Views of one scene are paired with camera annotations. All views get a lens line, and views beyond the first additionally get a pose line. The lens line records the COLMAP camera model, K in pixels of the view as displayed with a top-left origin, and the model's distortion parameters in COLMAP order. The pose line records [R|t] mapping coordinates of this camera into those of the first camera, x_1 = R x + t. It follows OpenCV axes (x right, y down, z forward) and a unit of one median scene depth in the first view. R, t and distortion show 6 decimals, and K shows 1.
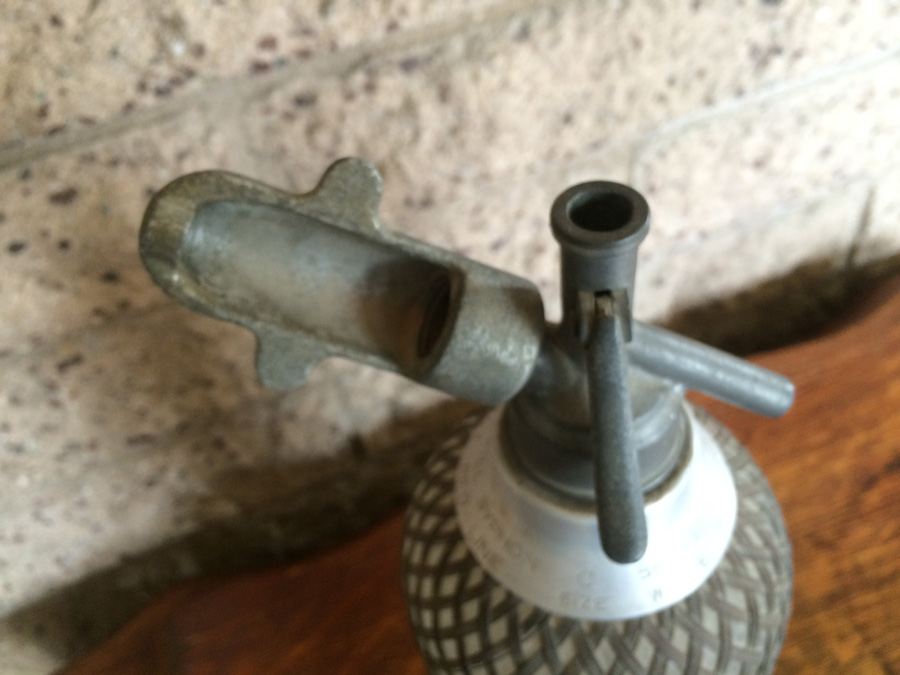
lens RADIAL K [[782.0, 0, 450.0], [0, 782.0, 337.5], [0, 0, 1]] dist [0.023773, -0.090842]
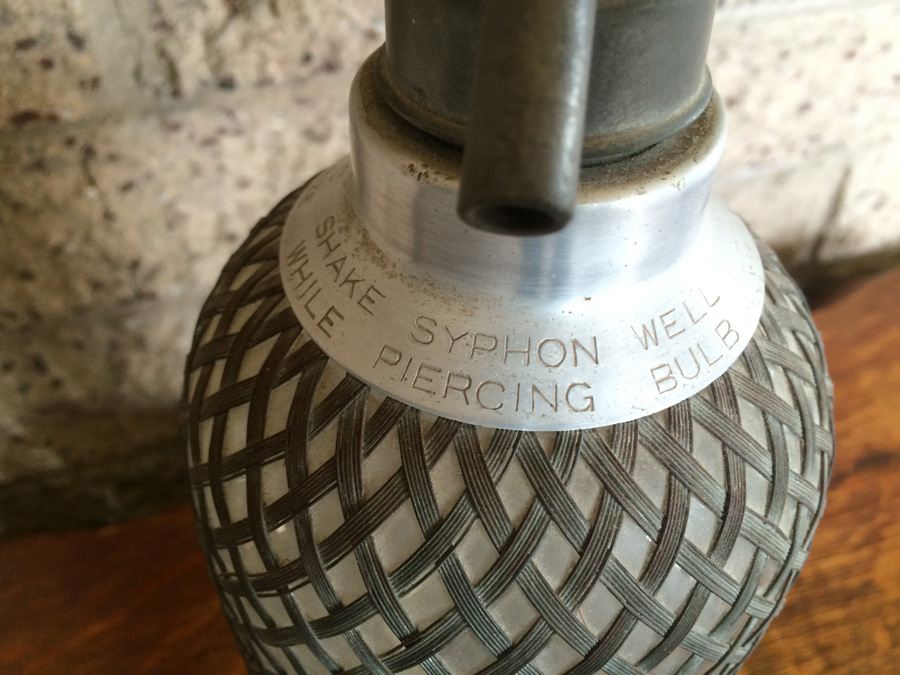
lens RADIAL K [[793.5, 0, 450.0], [0, 793.5, 337.5], [0, 0, 1]] dist [0.013827, -0.085397]
pose [[0.991590, 0.100690, 0.081311, 0.045130], [-0.095598, 0.993343, -0.064268, 0.120495], [-0.087241, 0.055955, 0.994615, 0.180456]]
